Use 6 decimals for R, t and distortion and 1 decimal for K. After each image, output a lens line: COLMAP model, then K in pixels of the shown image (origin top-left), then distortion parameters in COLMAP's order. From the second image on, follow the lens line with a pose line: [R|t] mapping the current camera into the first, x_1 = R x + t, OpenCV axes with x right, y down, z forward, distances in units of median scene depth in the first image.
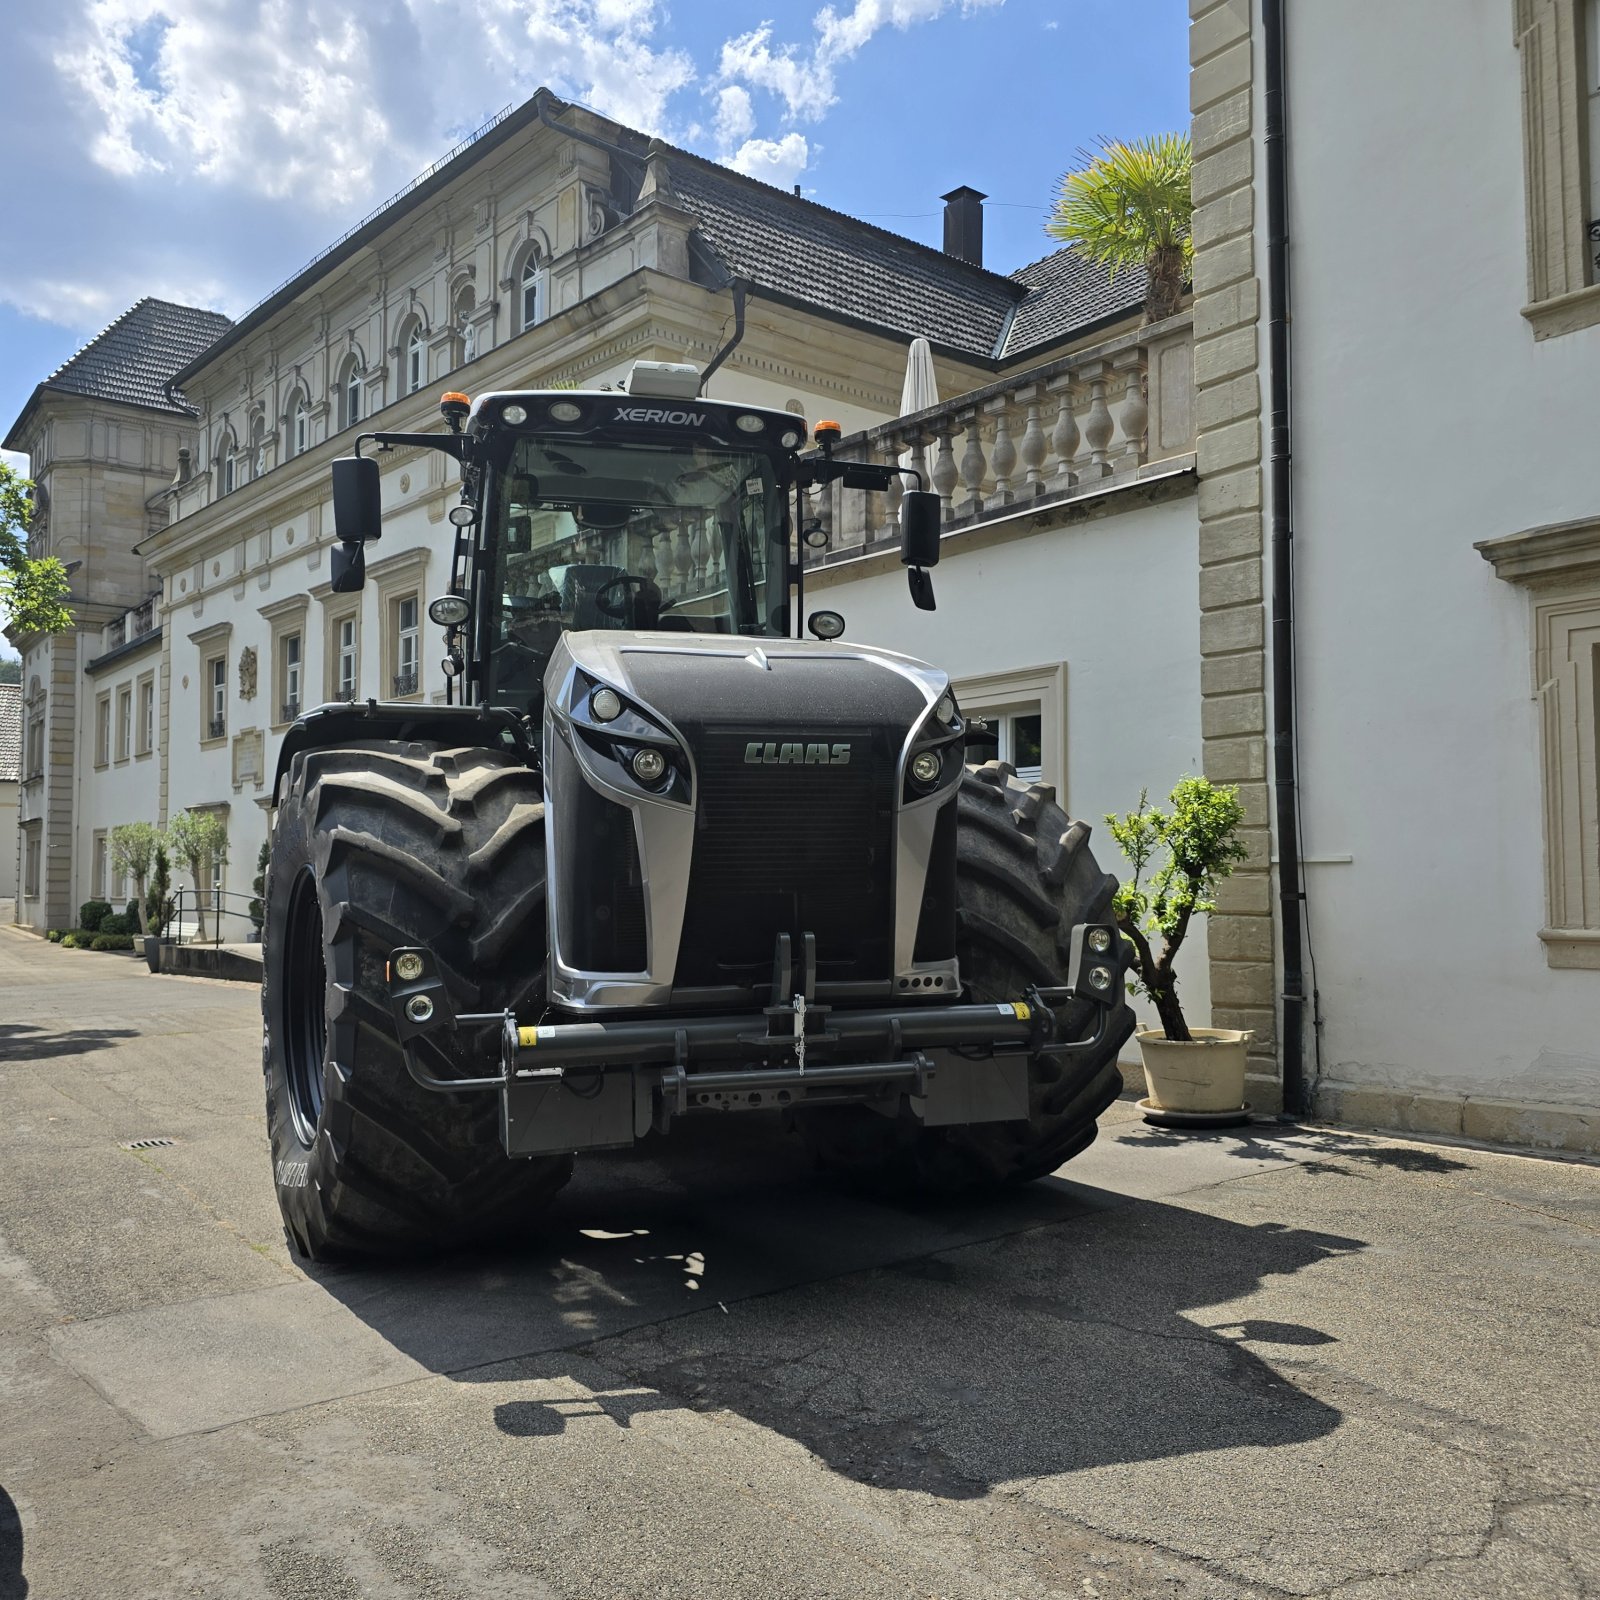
lens RADIAL K [[1478.3, 0, 783.2], [0, 1478.3, 804.1], [0, 0, 1]] dist [0.068502, -0.003838]
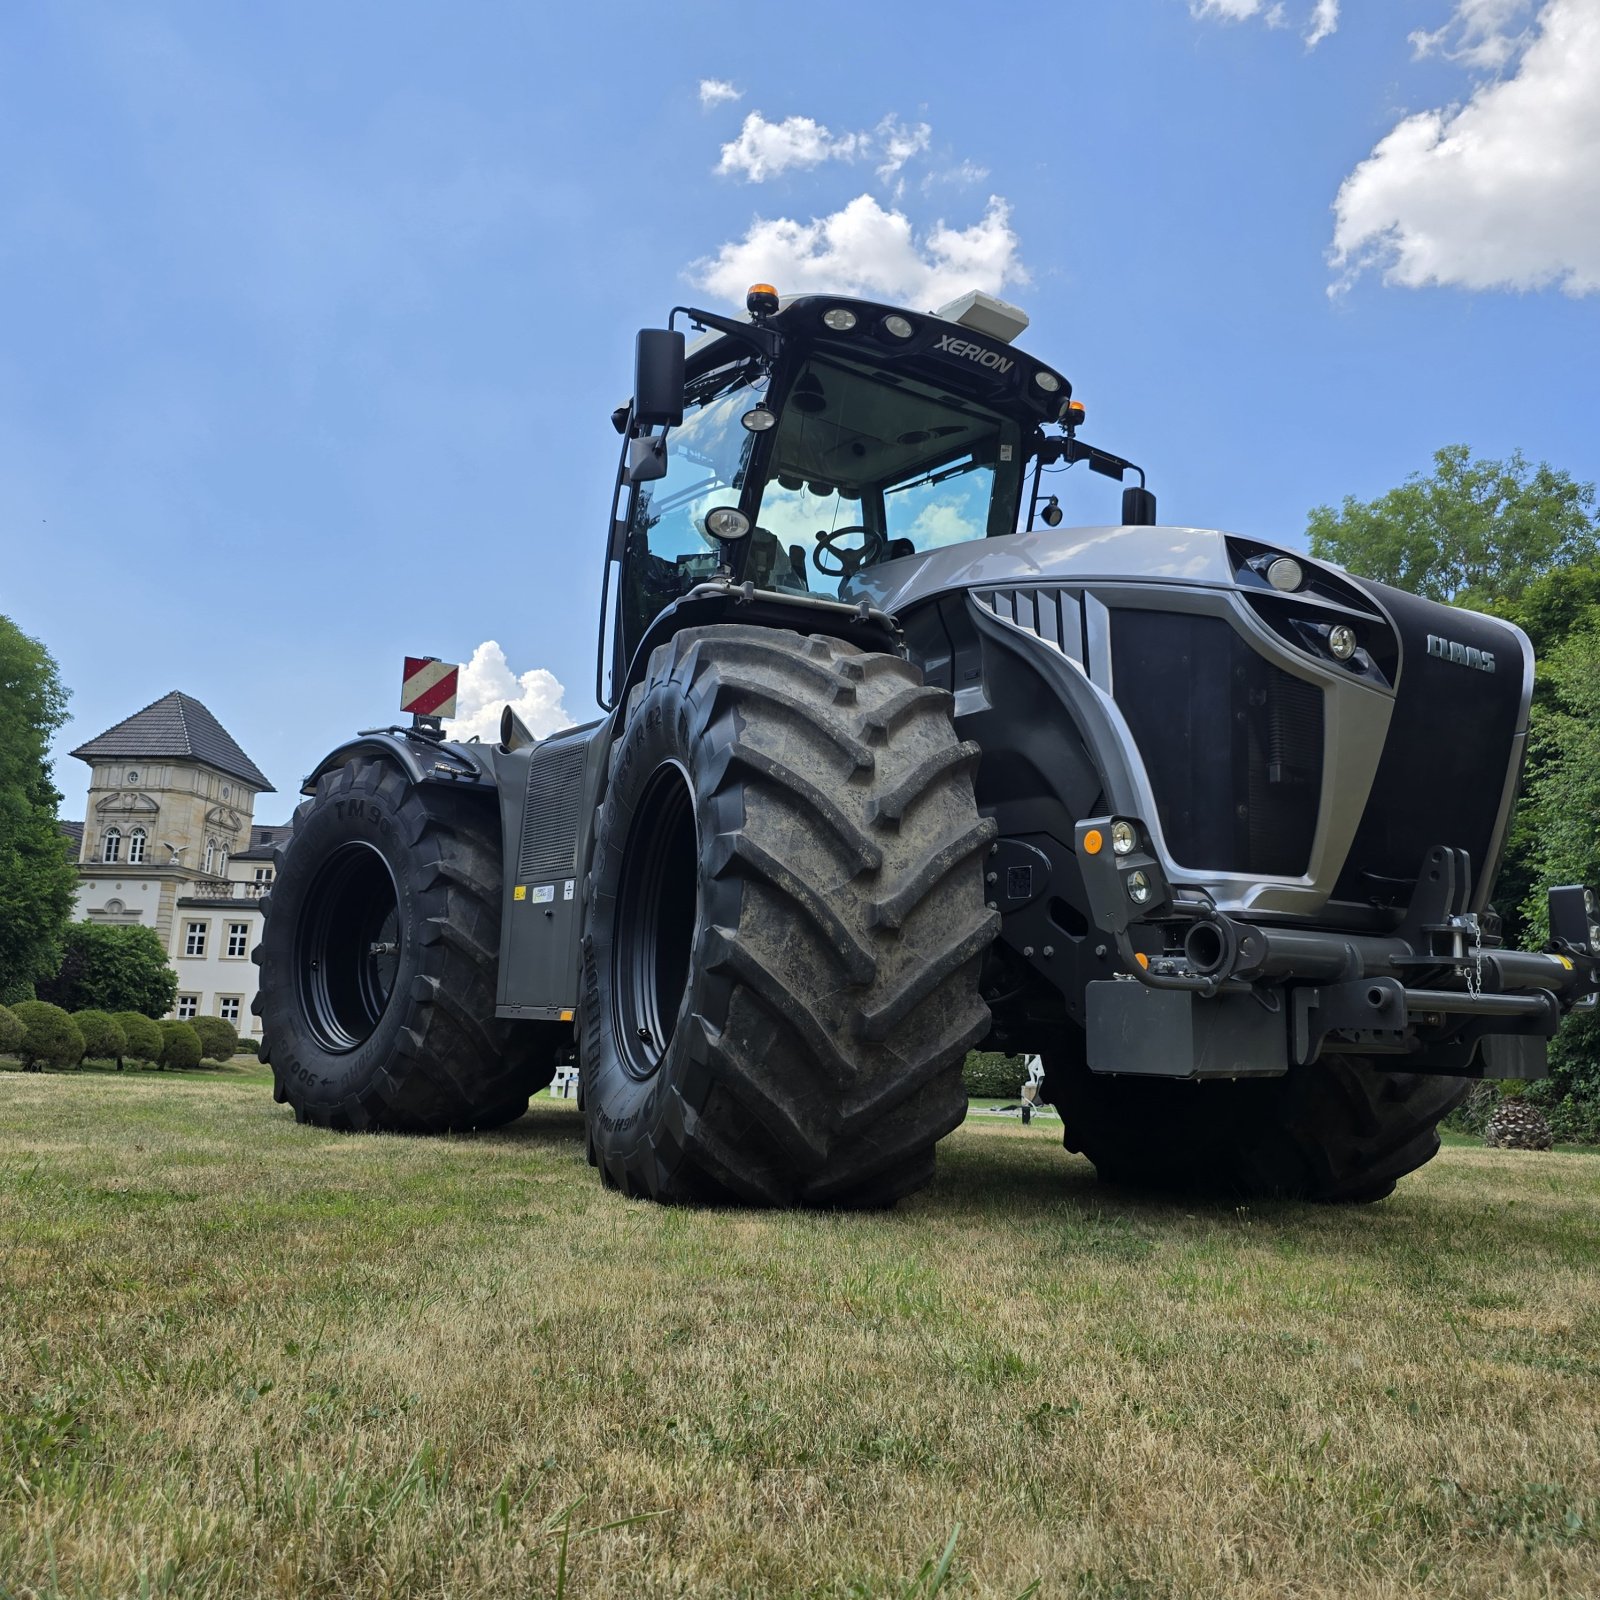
lens RADIAL K [[1462.9, 0, 800.0], [0, 1462.9, 800.0], [0, 0, 1]] dist [0.078121, -0.127621]
pose [[0.939849, 0.097813, 0.327285, -0.639714], [-0.066648, 0.992221, -0.105149, 0.171988], [-0.335024, 0.077011, 0.939057, 0.251725]]
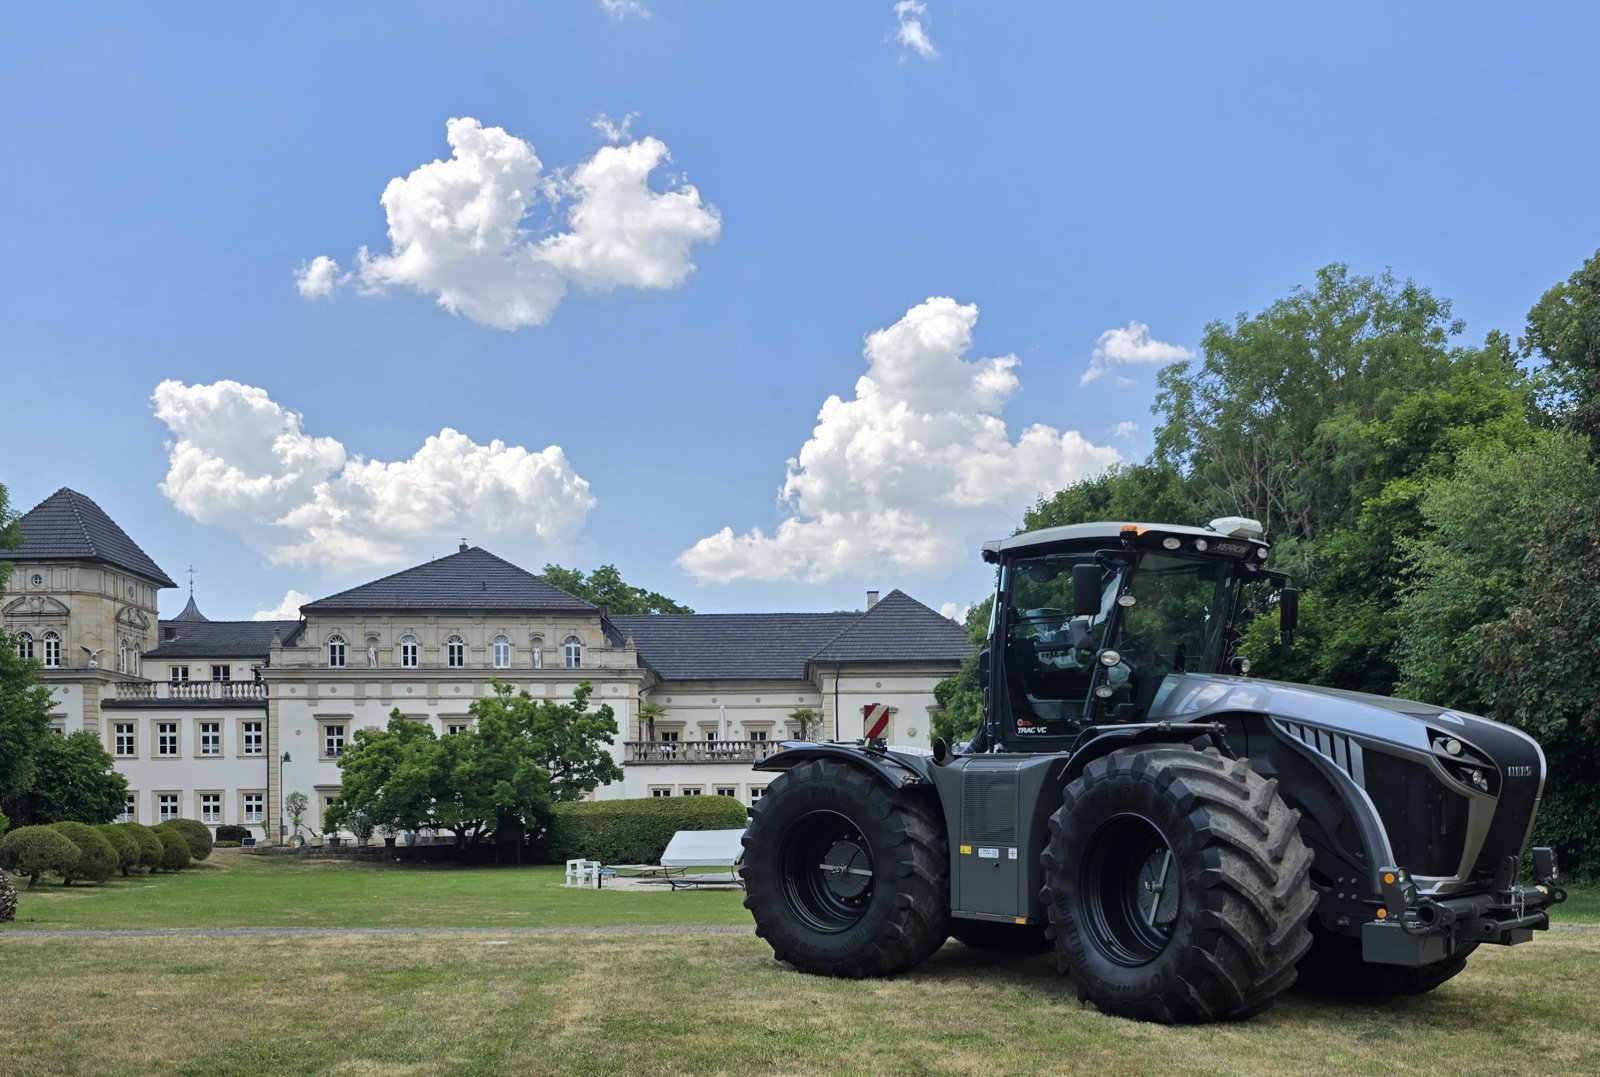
lens RADIAL K [[1479.2, 0, 799.8], [0, 1479.2, 830.0], [0, 0, 1]] dist [0.095646, -0.188883]
pose [[0.896518, -0.014342, 0.442775, -1.761006], [-0.025745, 0.996100, 0.084392, -0.100198], [-0.442259, -0.087058, 0.892652, -0.443043]]
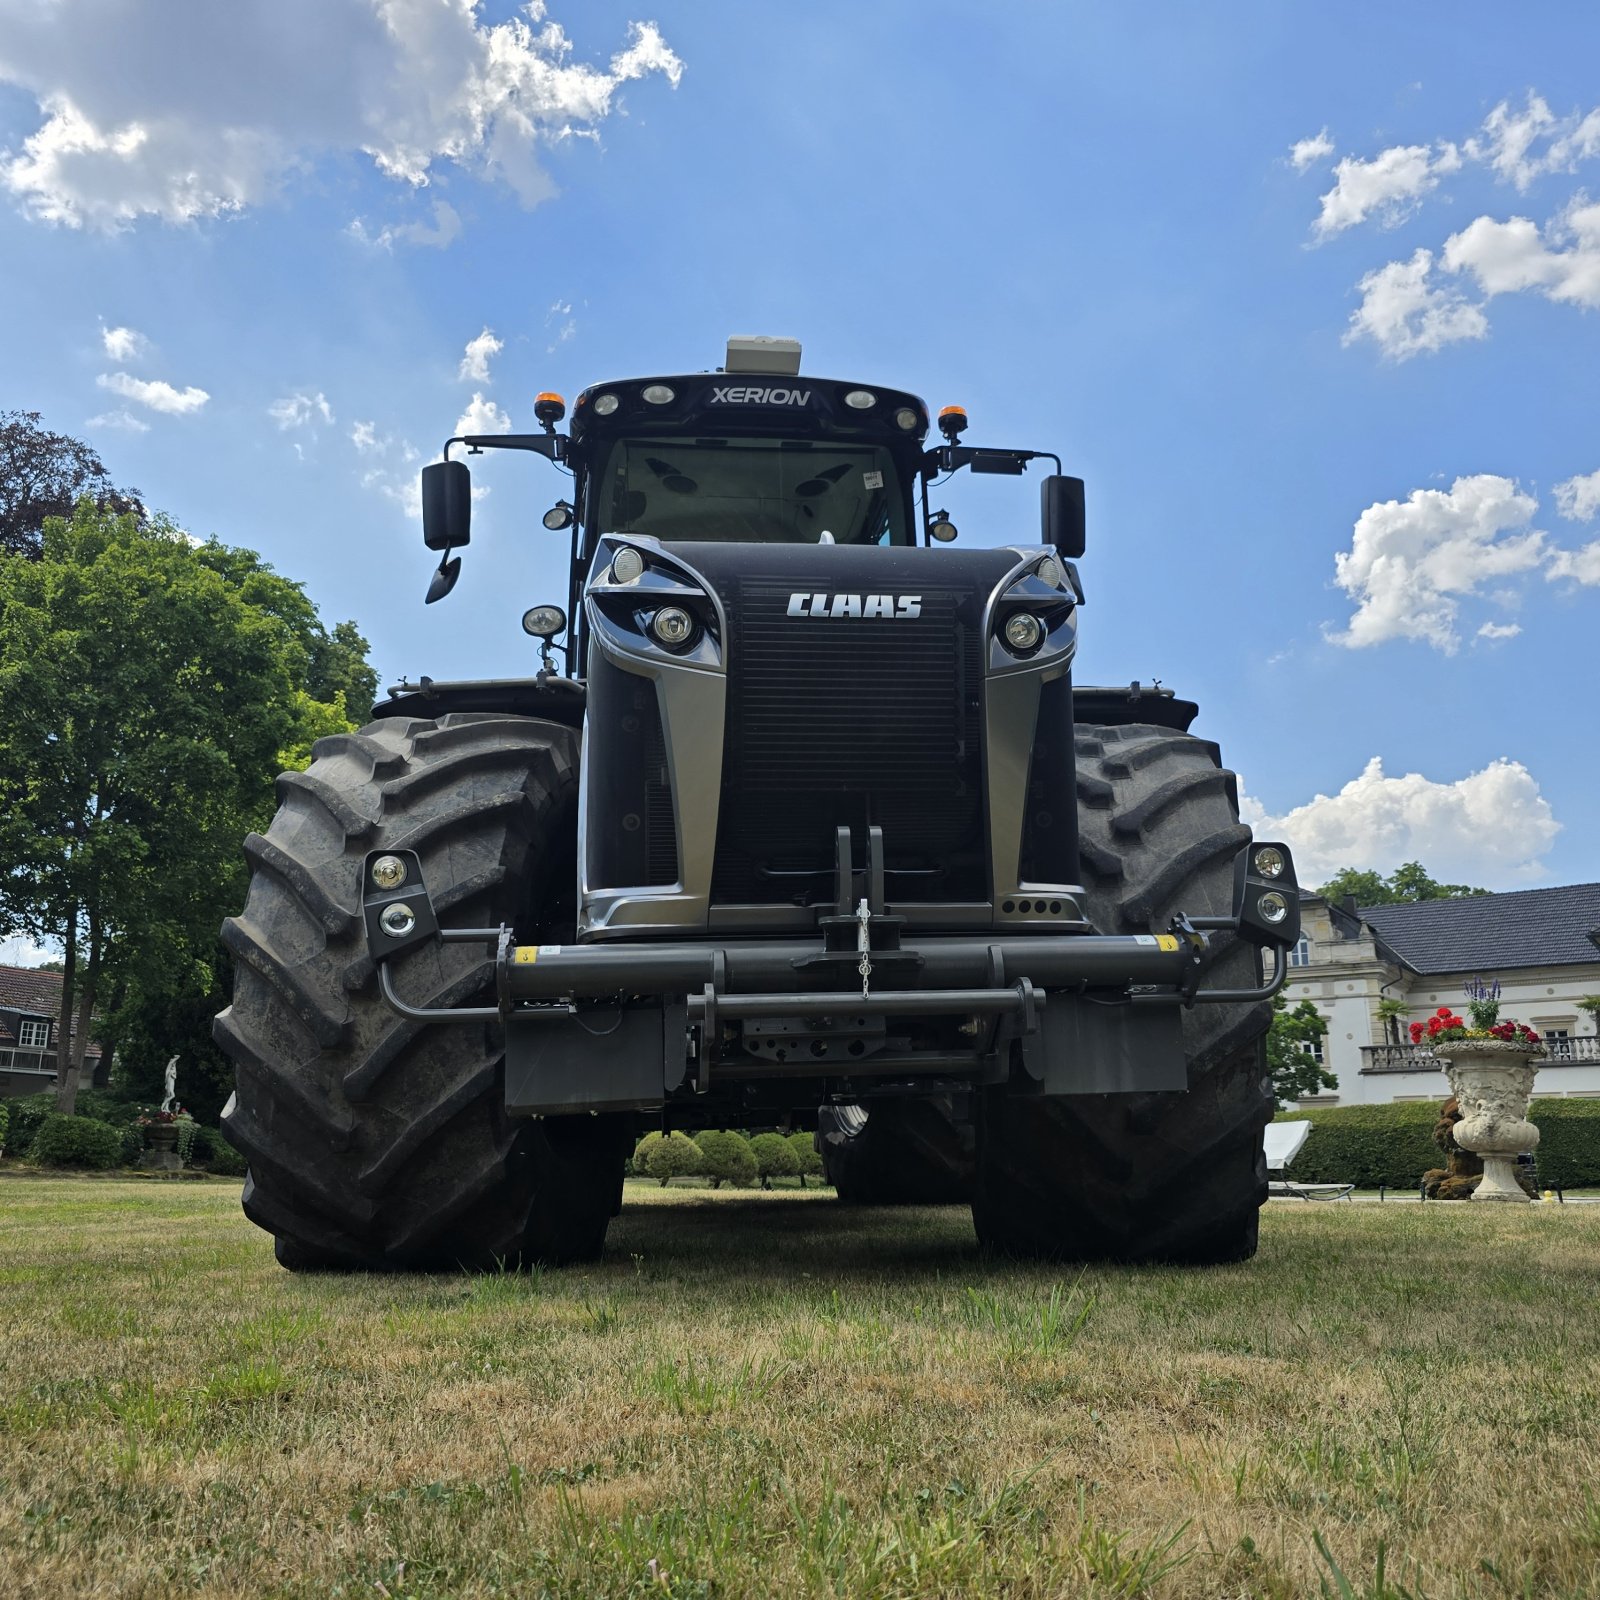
lens RADIAL K [[1447.1, 0, 793.4], [0, 1447.1, 816.7], [0, 0, 1]] dist [0.062414, -0.017243]
pose [[0.987584, -0.042273, -0.151296, 0.086617], [0.018324, 0.987538, -0.156311, 0.191163], [0.156018, 0.151598, 0.976051, 0.220822]]
